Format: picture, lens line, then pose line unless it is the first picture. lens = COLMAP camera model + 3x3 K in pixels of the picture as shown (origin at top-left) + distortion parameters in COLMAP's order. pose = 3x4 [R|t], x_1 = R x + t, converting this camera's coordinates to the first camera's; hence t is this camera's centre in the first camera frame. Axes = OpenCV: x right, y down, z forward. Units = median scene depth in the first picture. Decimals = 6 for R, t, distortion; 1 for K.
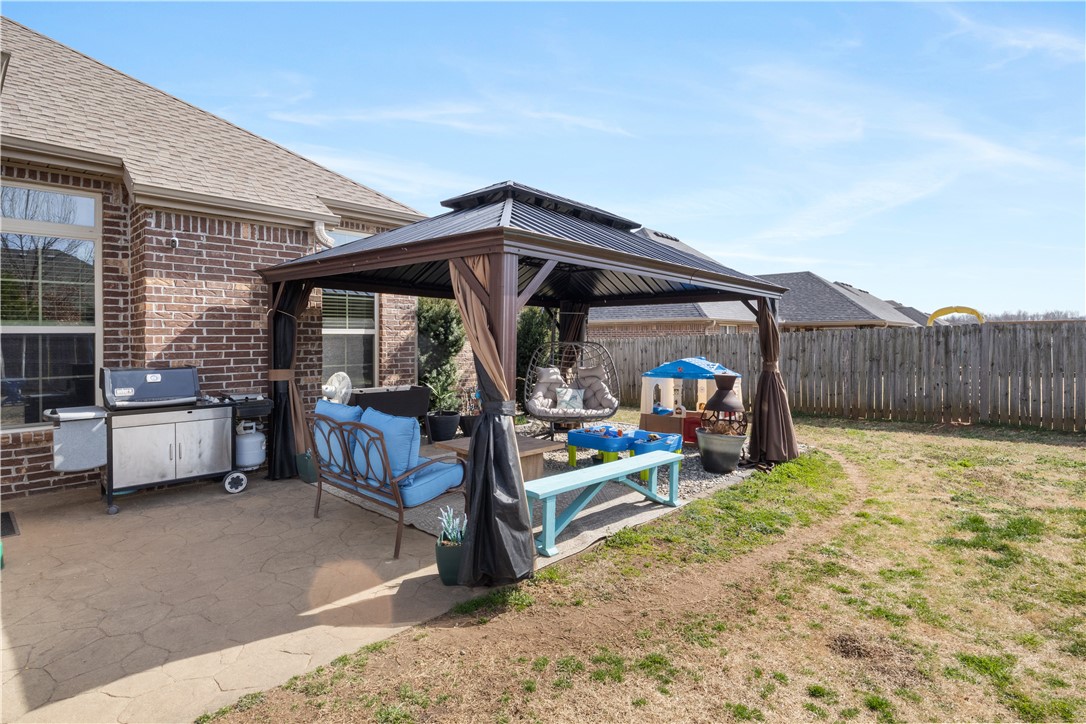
lens RADIAL K [[543.7, 0, 544.4], [0, 543.7, 345.7], [0, 0, 1]] dist [-0.024722, -0.000187]
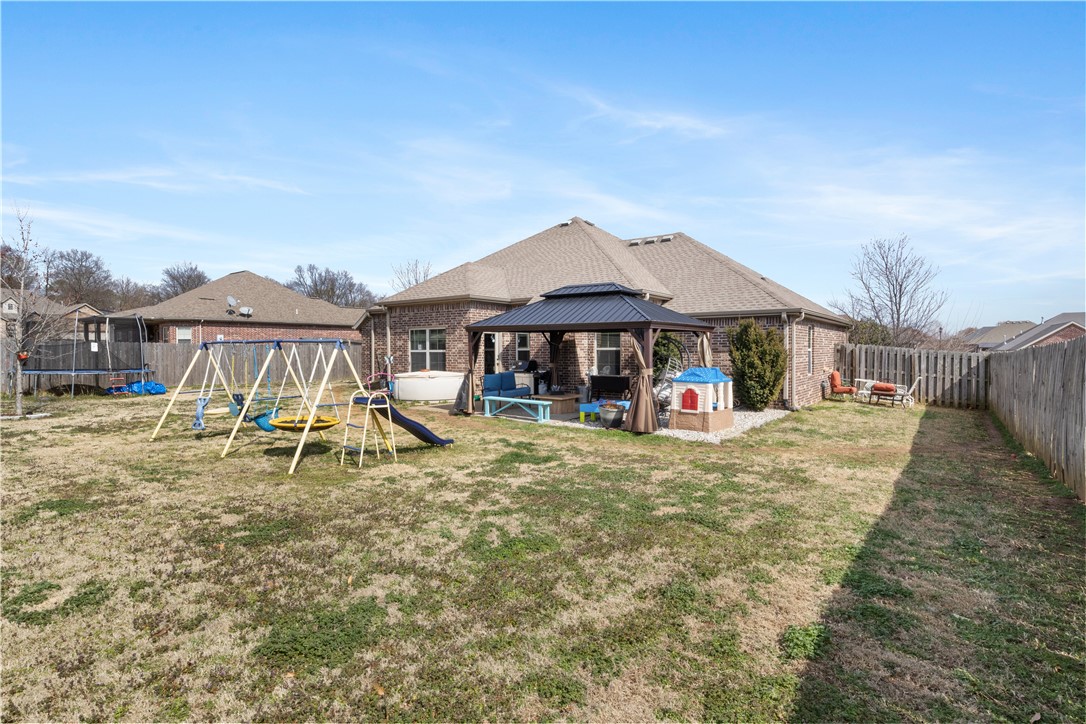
lens RADIAL K [[533.0, 0, 543.0], [0, 533.0, 362.0], [0, 0, 1]] dist [-0.057587, -0.000383]
pose [[0.105652, 0.024566, -0.994100, 1.611008], [-0.009117, 0.999677, 0.023734, -0.020081], [0.994361, 0.006555, 0.105842, 0.459202]]
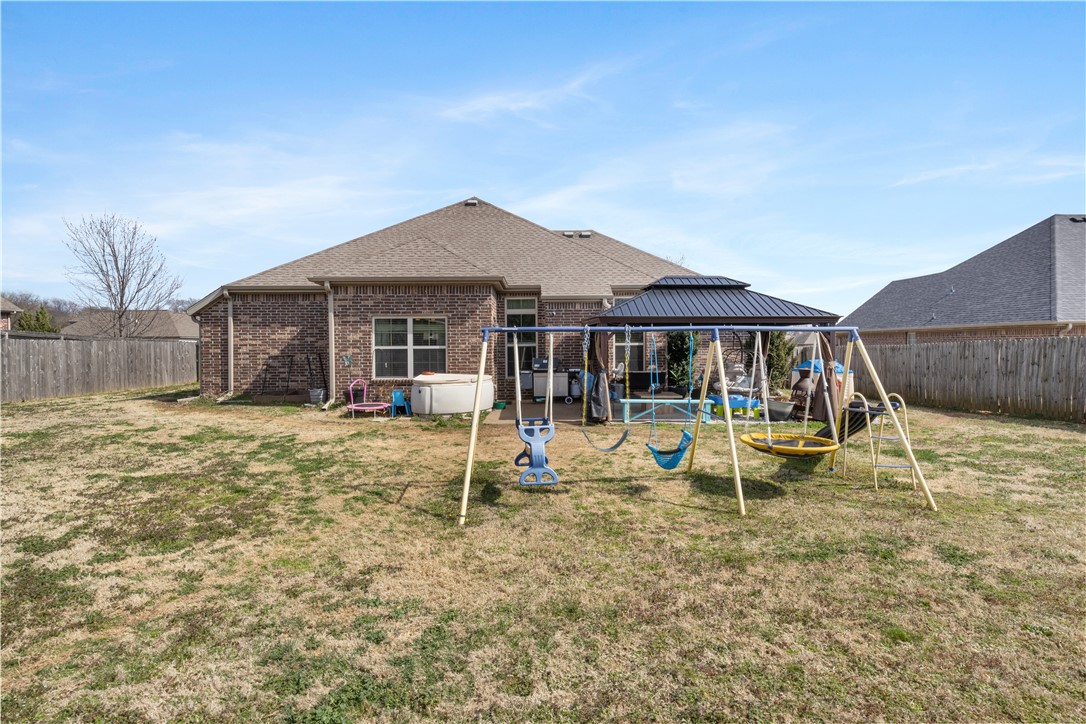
lens RADIAL K [[543.7, 0, 544.4], [0, 543.7, 345.7], [0, 0, 1]] dist [-0.024722, -0.000187]
pose [[0.686640, -0.003875, -0.726987, 0.870035], [-0.002260, 0.999970, -0.007464, -0.002251], [0.726994, 0.006768, 0.686611, -0.639641]]
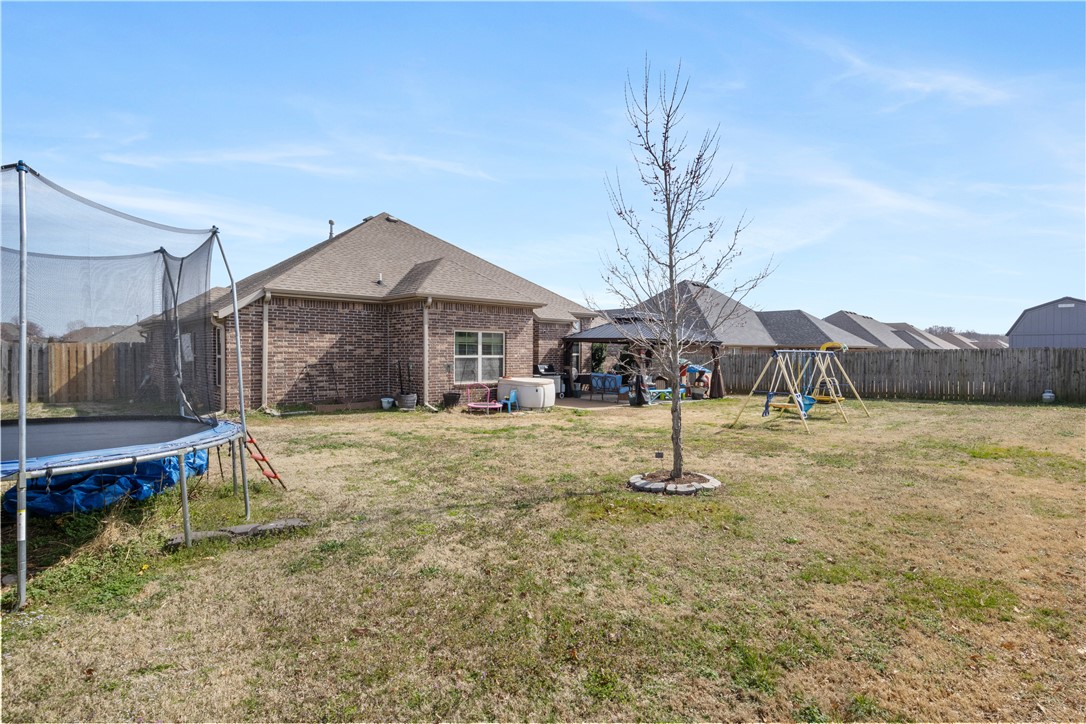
lens RADIAL K [[533.0, 0, 543.0], [0, 533.0, 362.0], [0, 0, 1]] dist [-0.057587, -0.000383]
pose [[0.995289, 0.006160, -0.096761, -0.218051], [-0.005695, 0.999971, 0.005079, 0.000461], [0.096790, -0.004504, 0.995295, -1.735230]]
